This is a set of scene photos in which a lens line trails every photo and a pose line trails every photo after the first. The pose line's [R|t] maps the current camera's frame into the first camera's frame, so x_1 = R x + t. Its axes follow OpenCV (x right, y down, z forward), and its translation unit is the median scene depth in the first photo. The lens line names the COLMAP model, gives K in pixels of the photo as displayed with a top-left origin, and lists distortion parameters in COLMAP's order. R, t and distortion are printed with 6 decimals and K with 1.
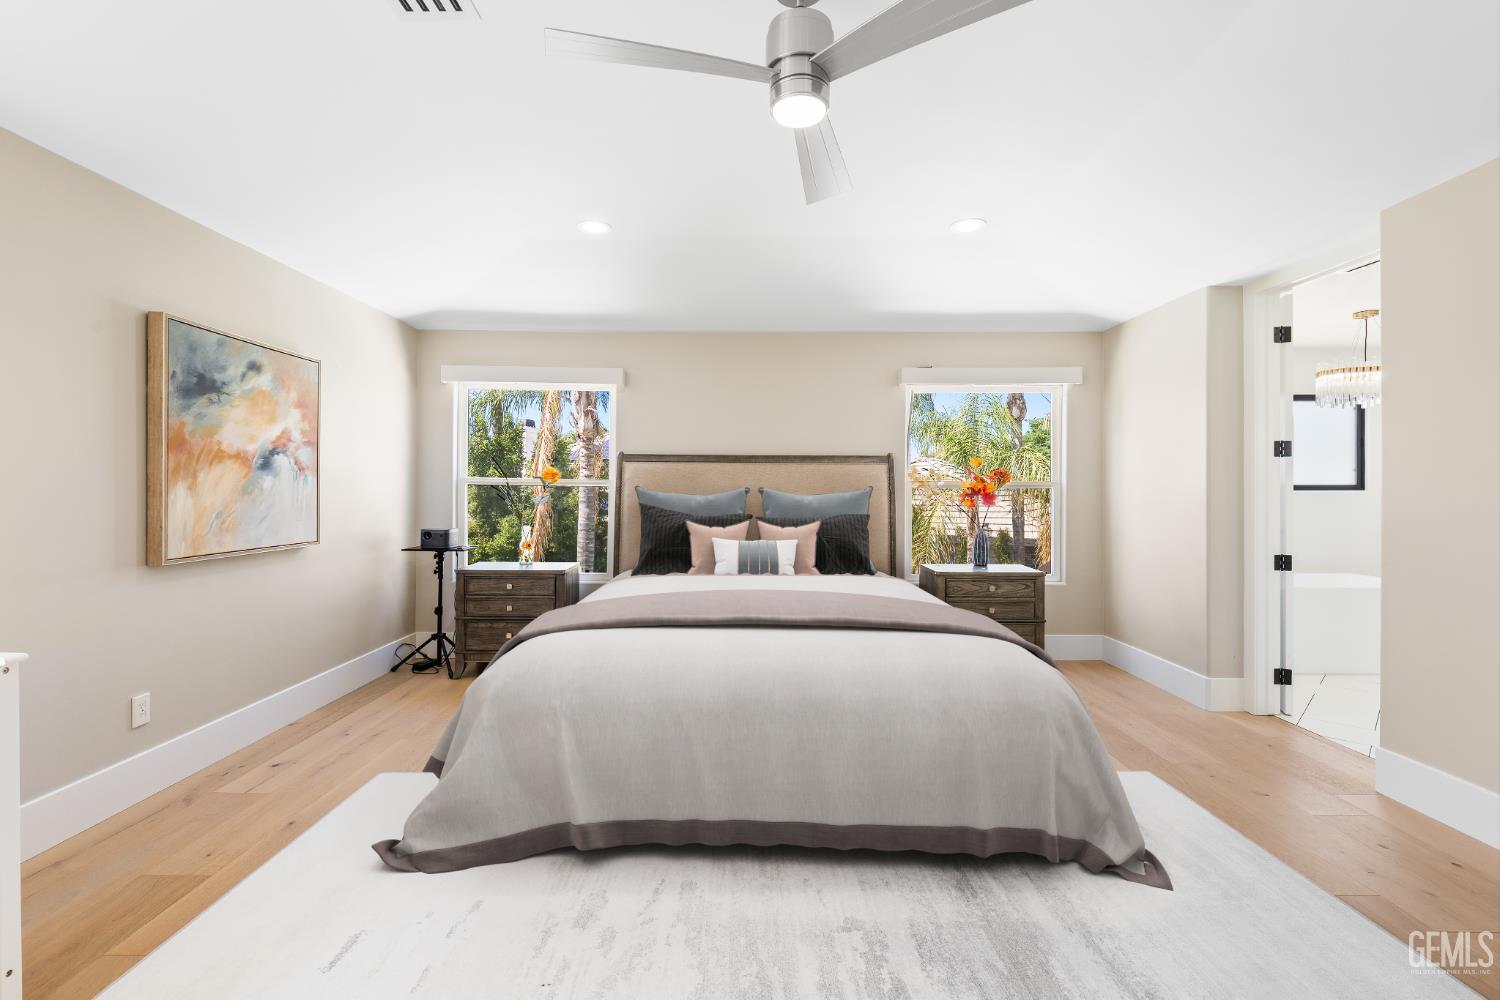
lens RADIAL K [[674.0, 0, 746.4], [0, 674.0, 491.0], [0, 0, 1]] dist [0.001120, -0.000123]
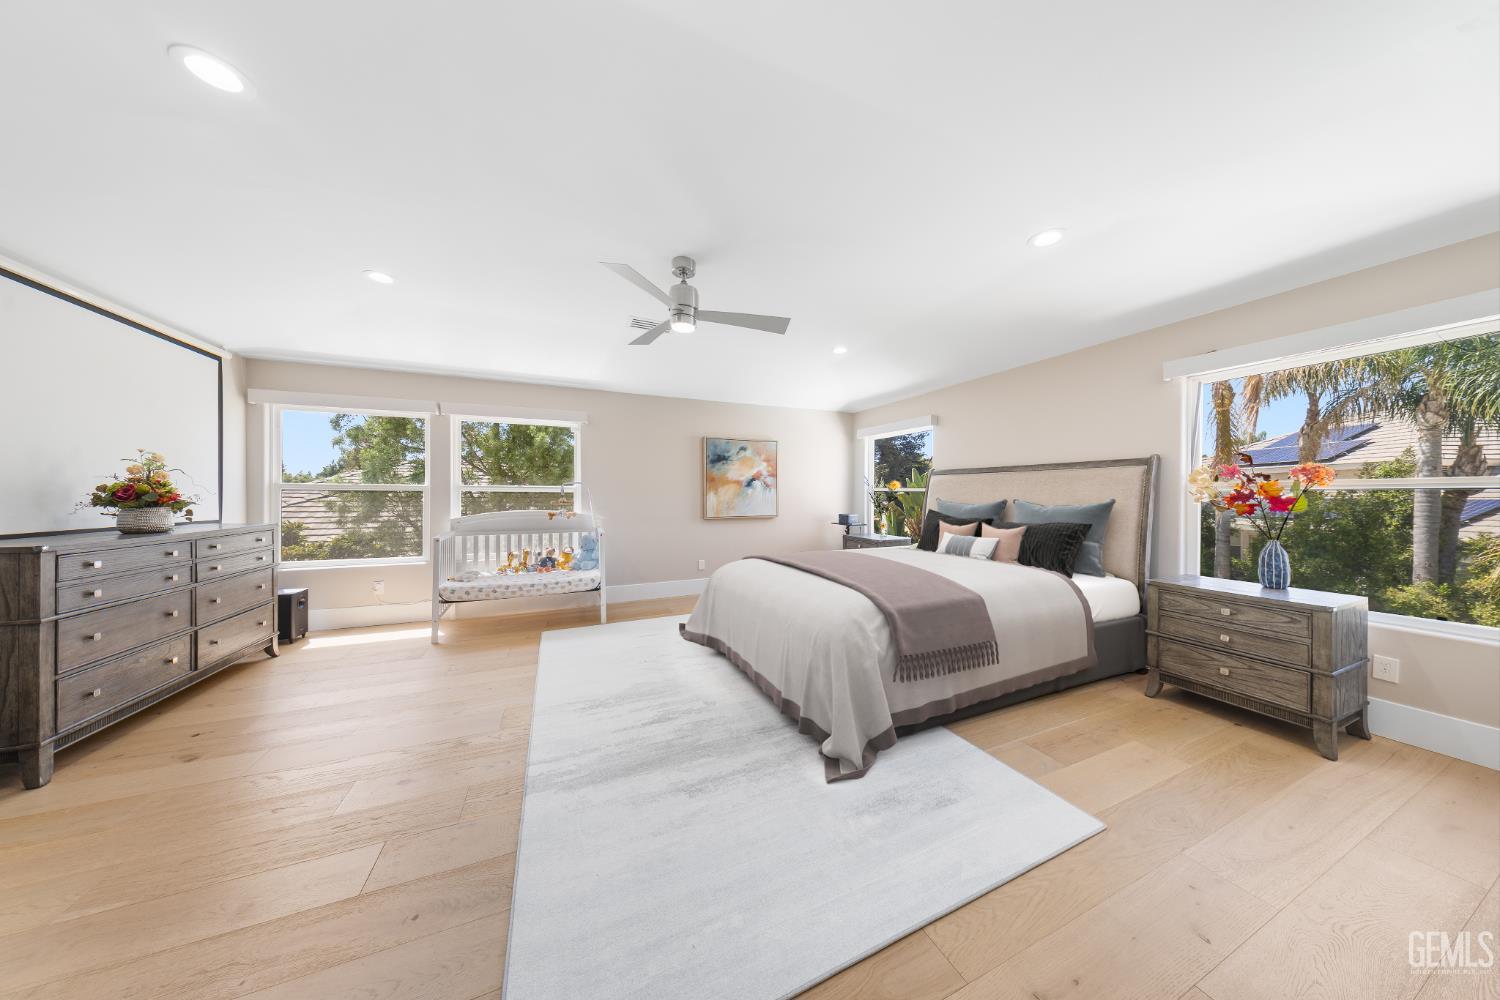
lens RADIAL K [[423.4, 0, 751.4], [0, 423.4, 495.9], [0, 0, 1]] dist [0.000017, -0.000010]
pose [[0.404633, 0.000752, -0.914479, 0.823646], [-0.000482, 1.000000, 0.000609, 0.003288], [0.914479, 0.000195, 0.404633, 0.349094]]
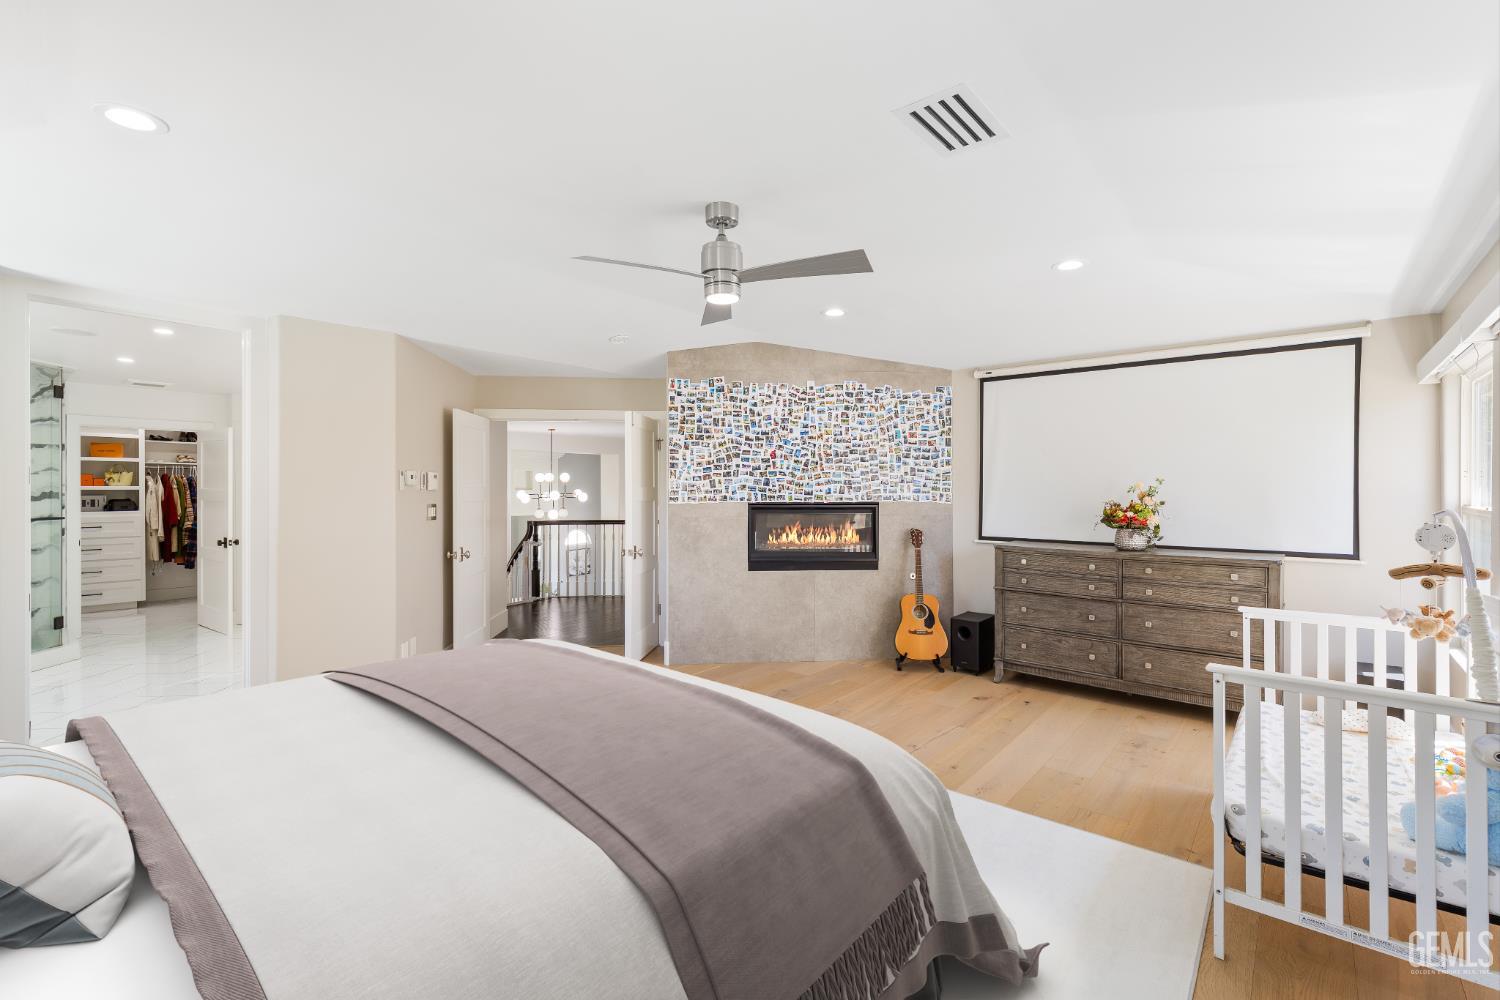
lens RADIAL K [[674.0, 0, 746.4], [0, 674.0, 491.0], [0, 0, 1]] dist [0.001120, -0.000123]
pose [[-0.769243, -0.002734, 0.638950, -0.574389], [0.000082, 0.999990, 0.004378, -0.060008], [-0.638956, 0.003420, -0.769236, 1.254825]]
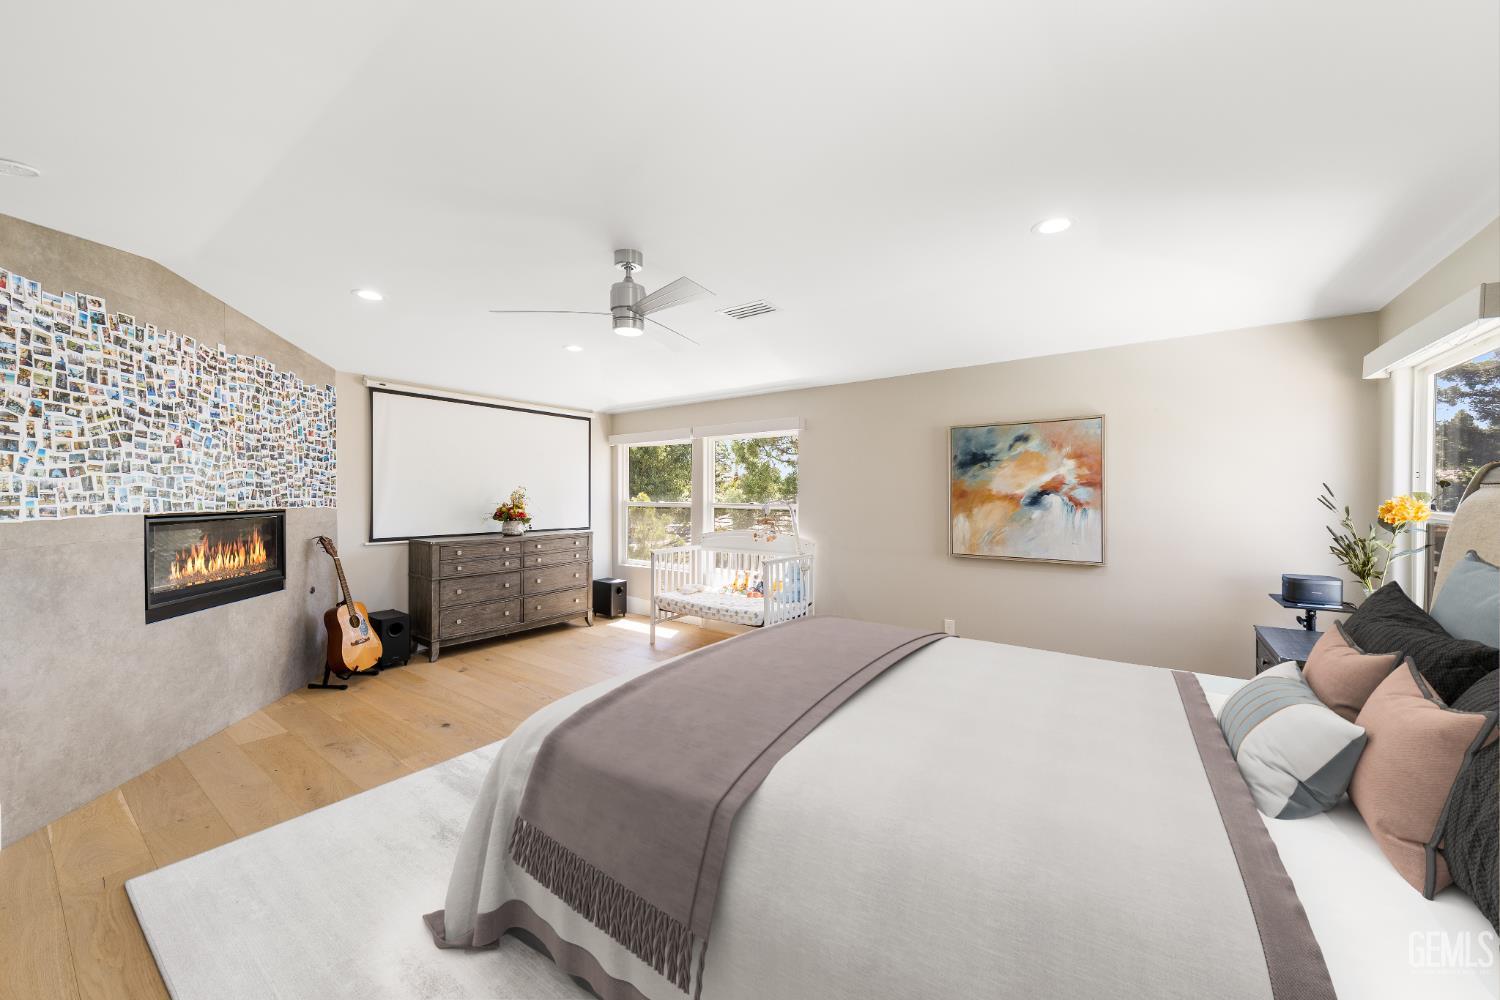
lens RADIAL K [[556.6, 0, 750.0], [0, 556.6, 500.0], [0, 0, 1]] dist [0.014690, -0.000122]
pose [[-0.581032, 0.008893, -0.813832, 0.655778], [-0.001632, 0.999926, 0.012092, -0.059123], [0.813879, 0.008354, -0.580974, 1.234297]]
